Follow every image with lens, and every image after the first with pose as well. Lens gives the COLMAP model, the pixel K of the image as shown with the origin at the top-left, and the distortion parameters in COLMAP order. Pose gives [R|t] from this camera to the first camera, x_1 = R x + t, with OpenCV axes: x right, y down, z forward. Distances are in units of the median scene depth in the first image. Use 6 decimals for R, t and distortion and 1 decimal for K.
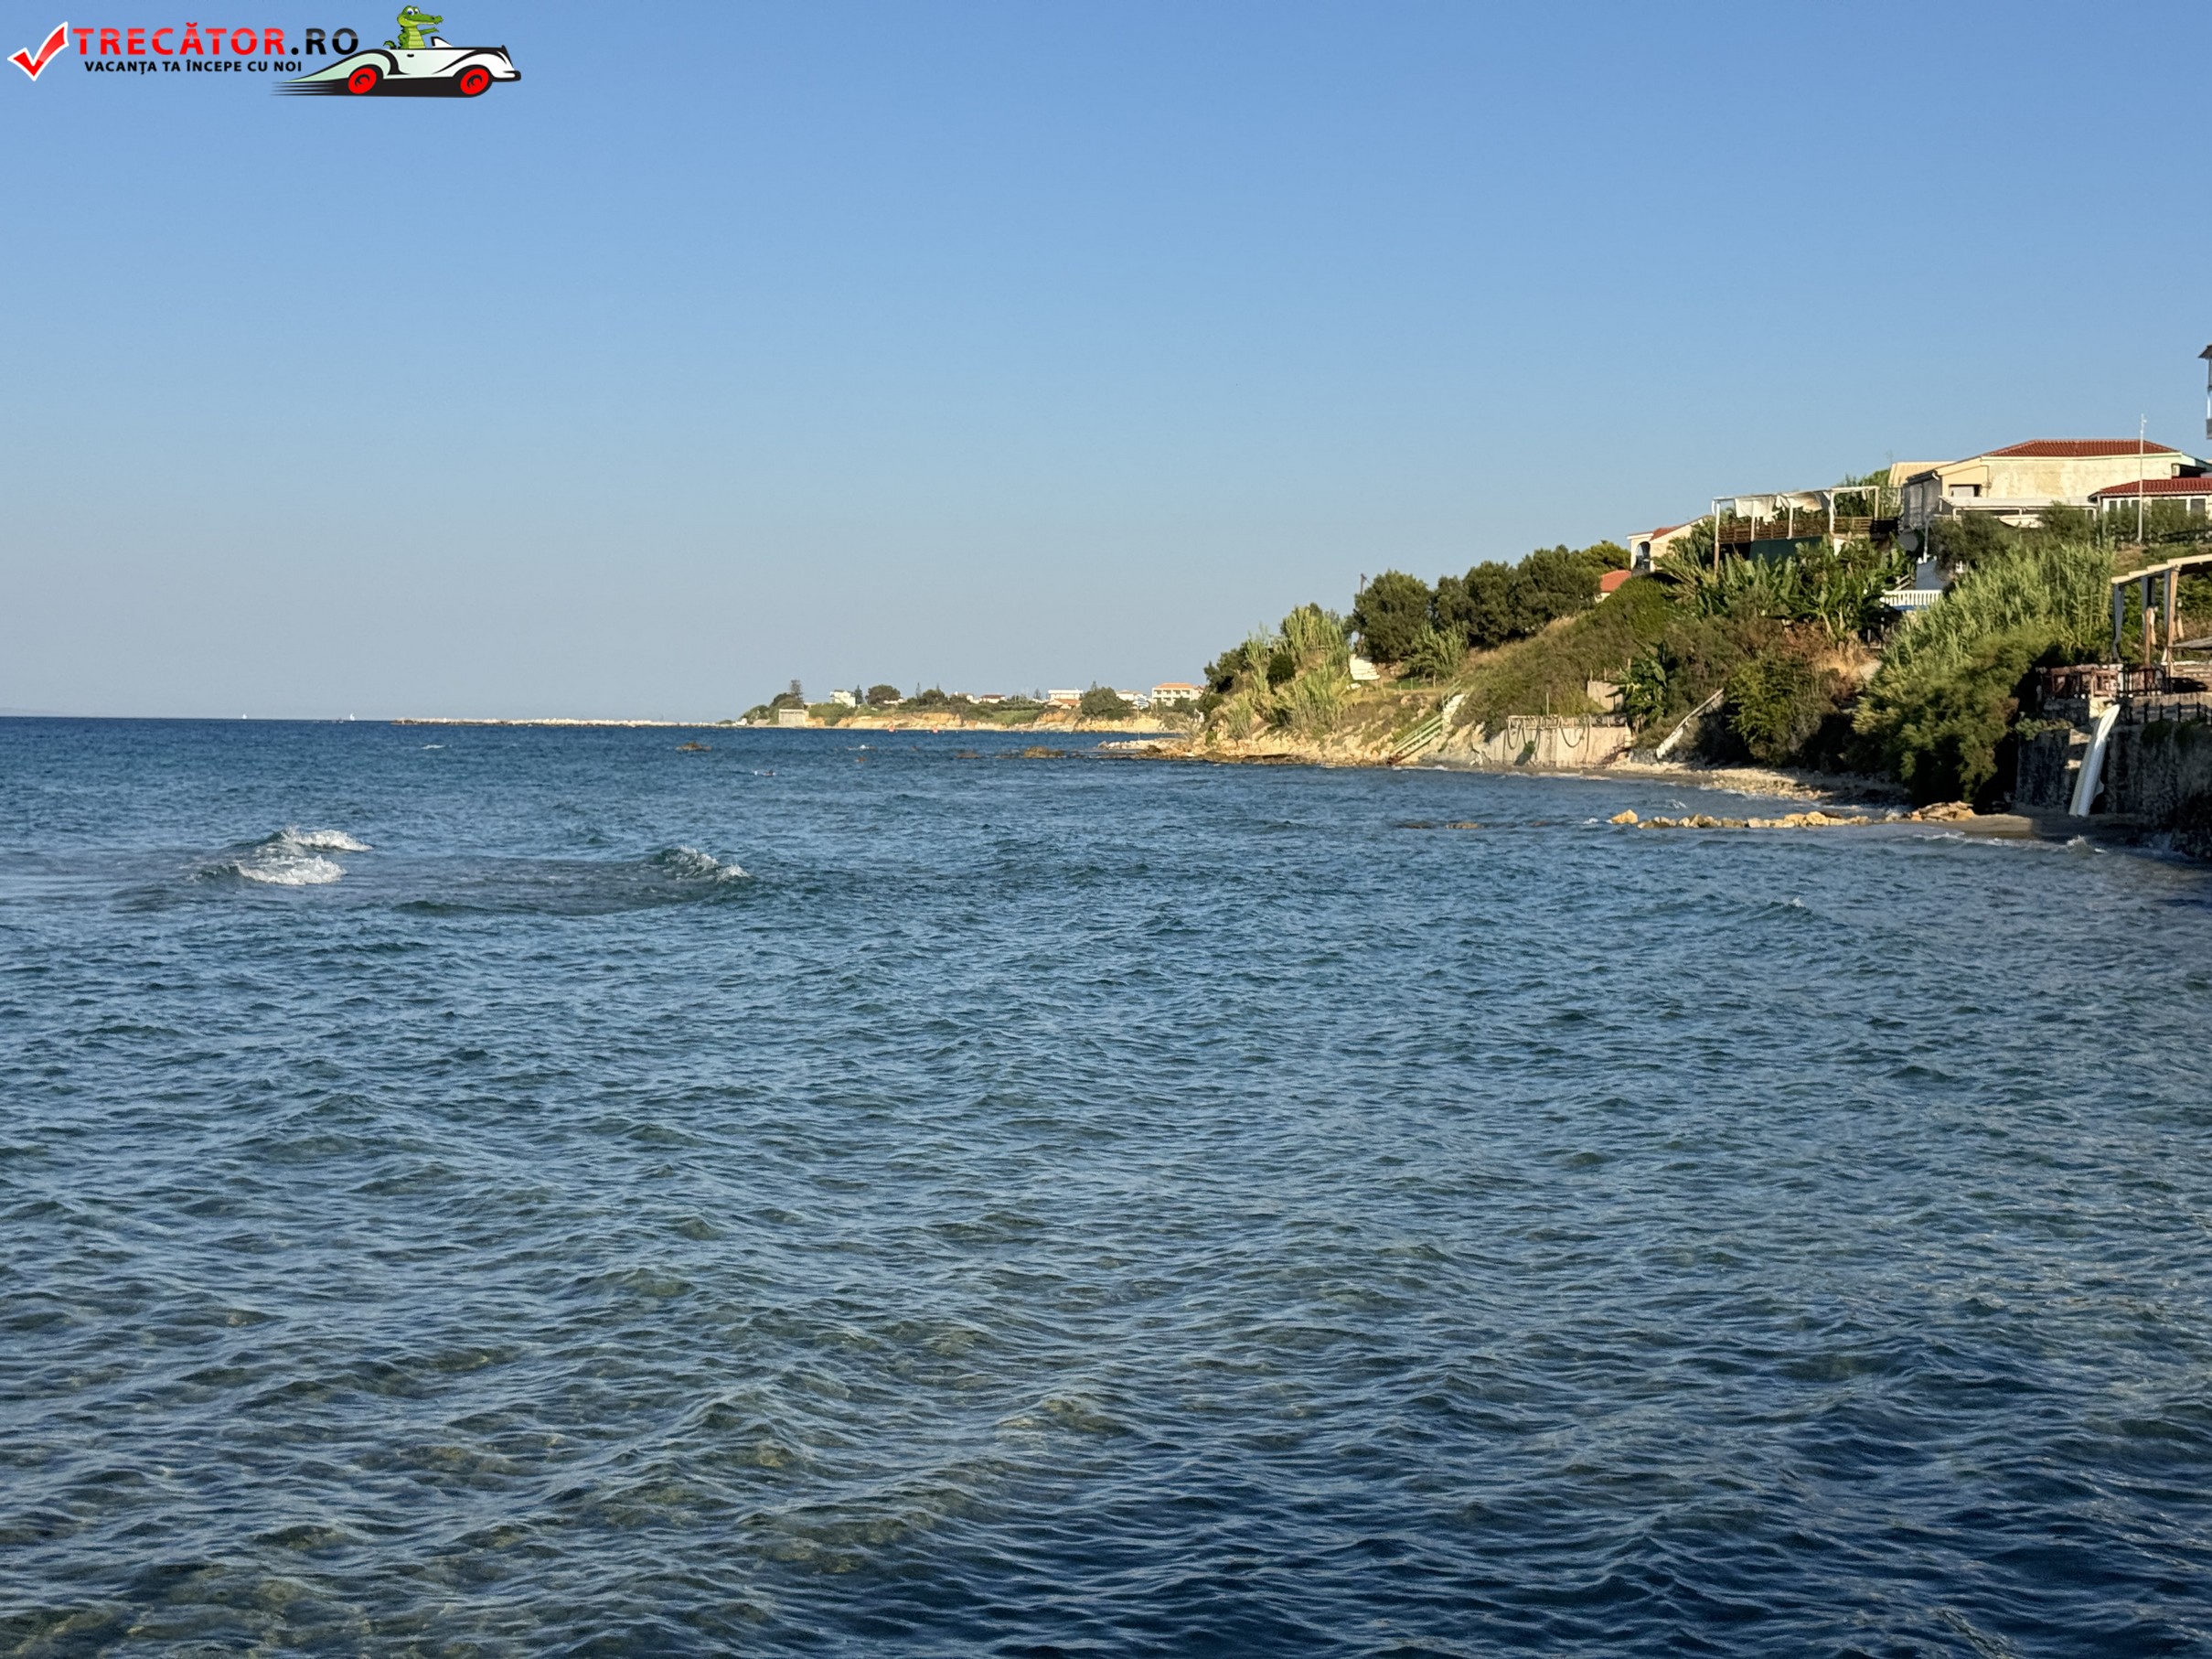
lens RADIAL K [[3137.3, 0, 1104.8], [0, 3137.3, 808.9], [0, 0, 1]] dist [0.174504, 0.000000]
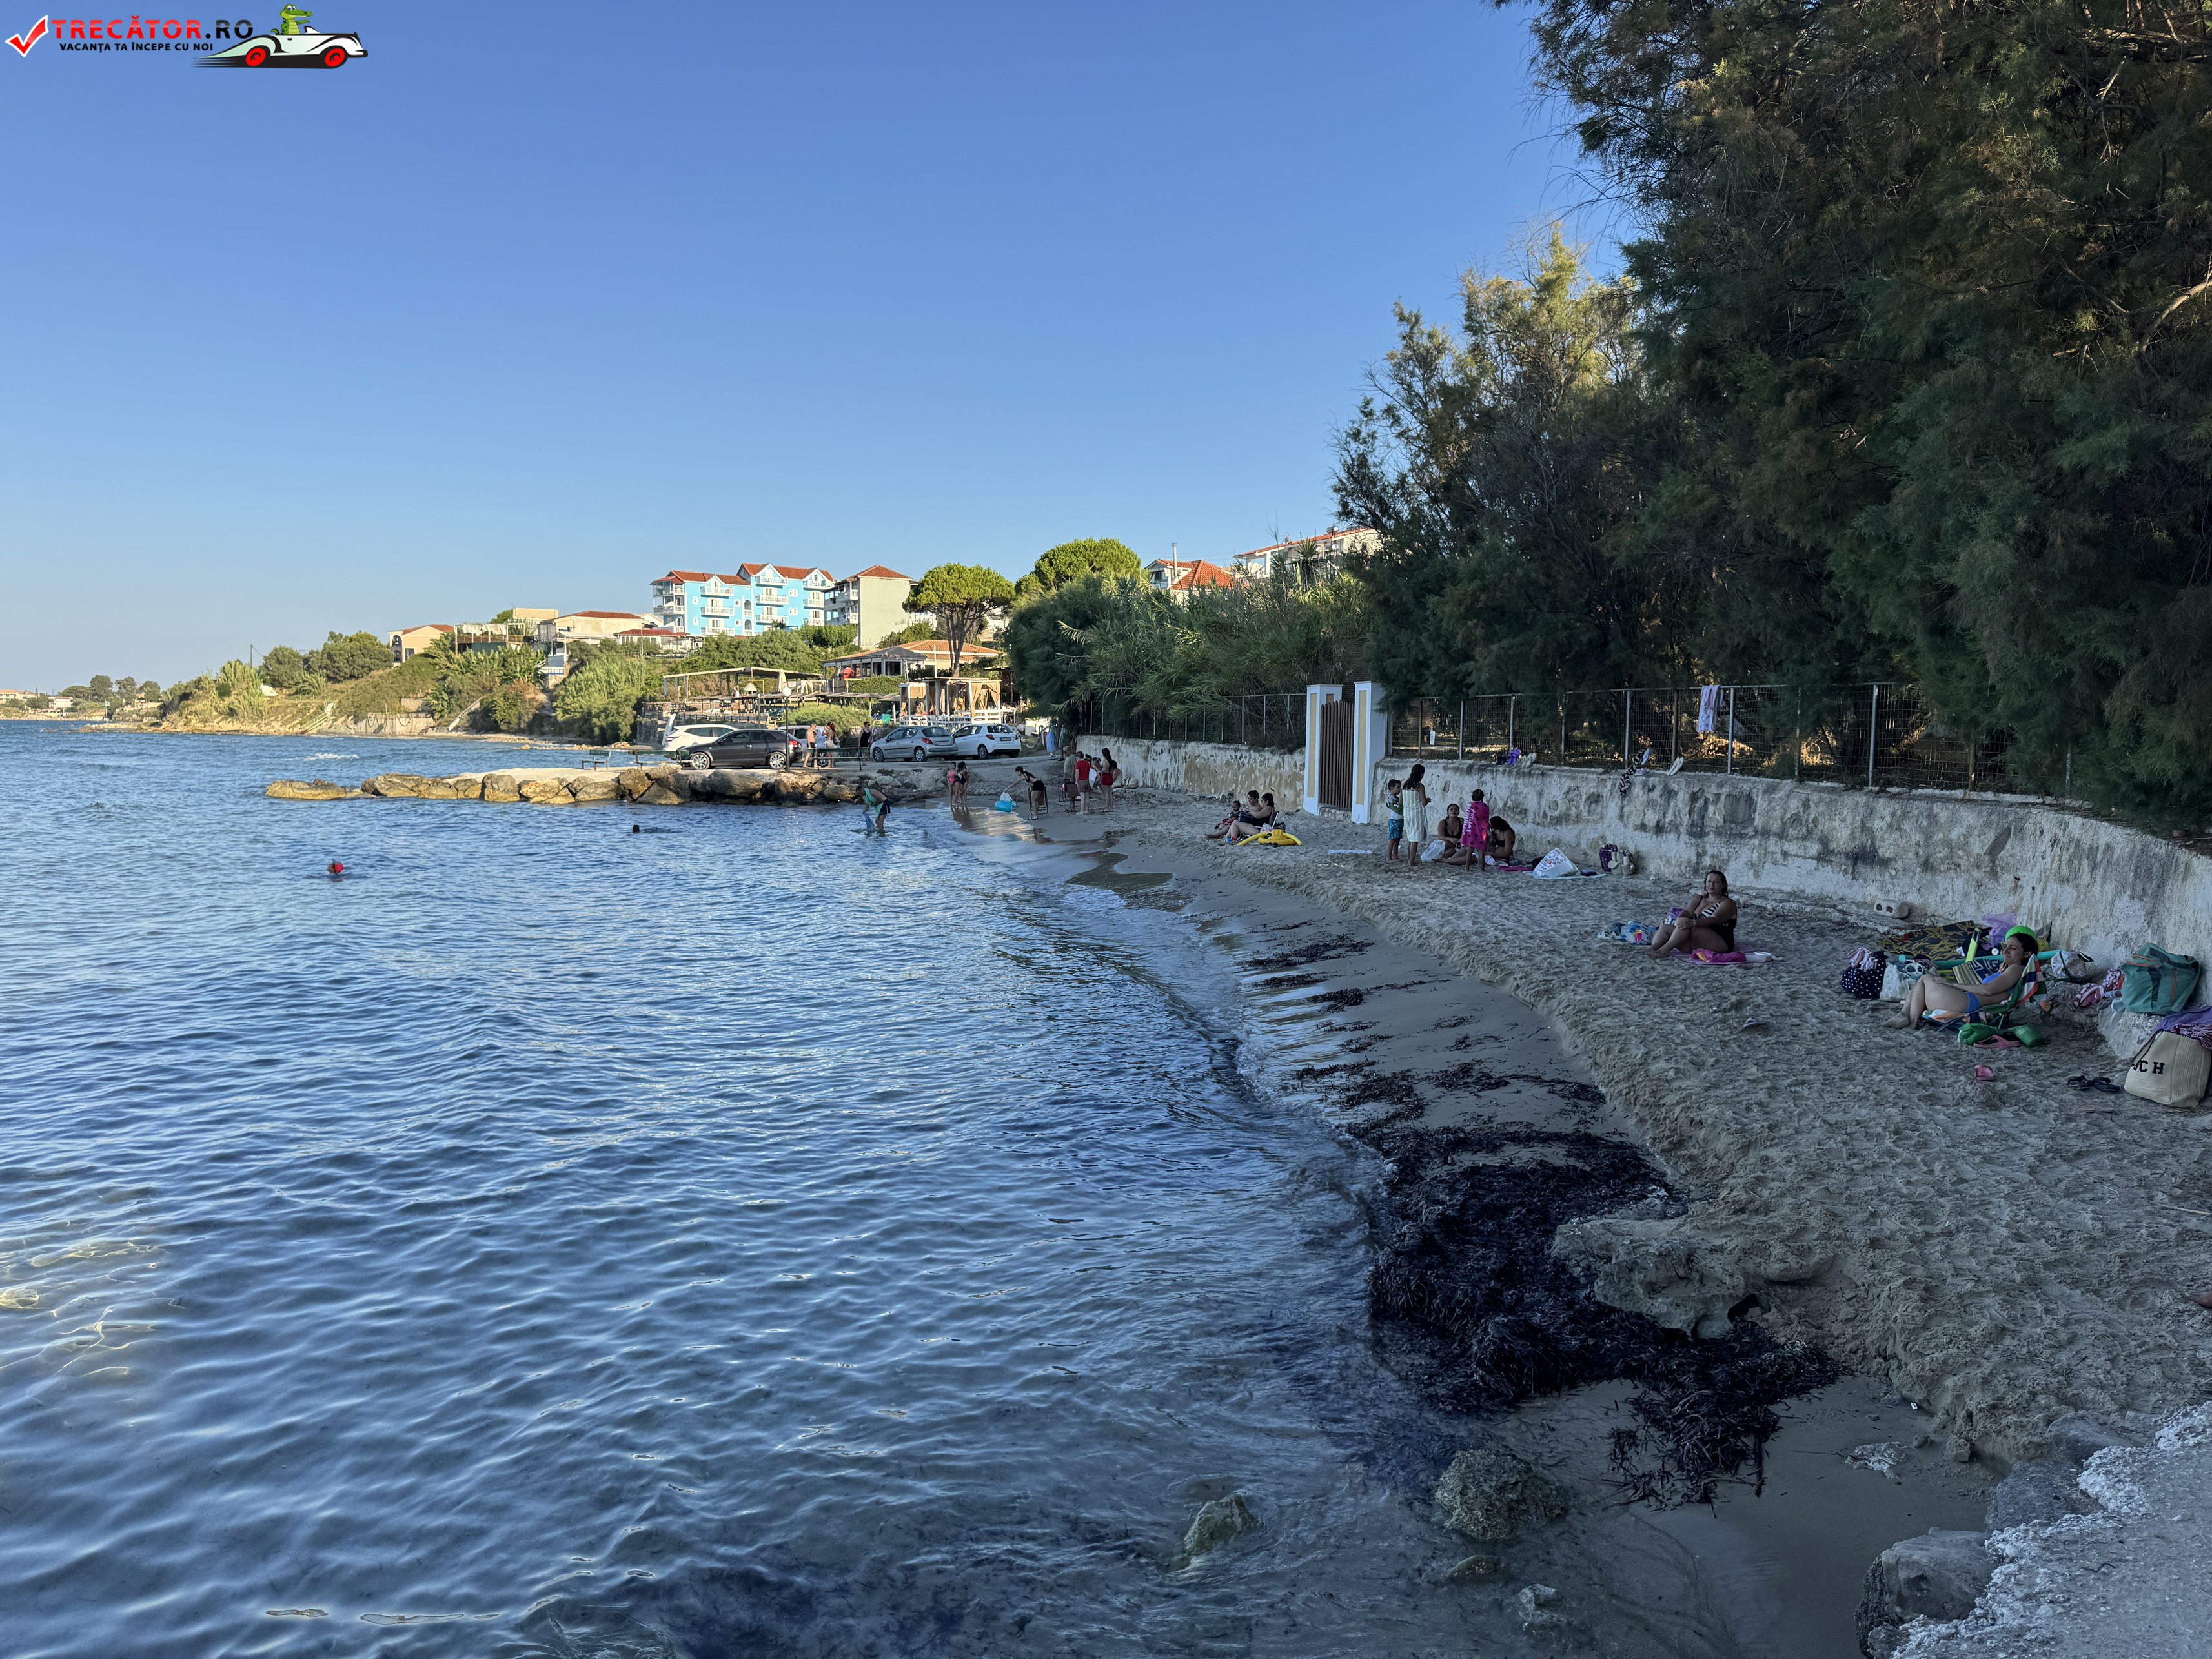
lens RADIAL K [[1572.1, 0, 1076.1], [0, 1572.1, 819.2], [0, 0, 1]] dist [0.028775, -0.037795]
pose [[0.810929, -0.031925, 0.584273, -0.133540], [0.010129, 0.999127, 0.040533, 0.007036], [-0.585057, -0.026951, 0.810544, -0.263331]]
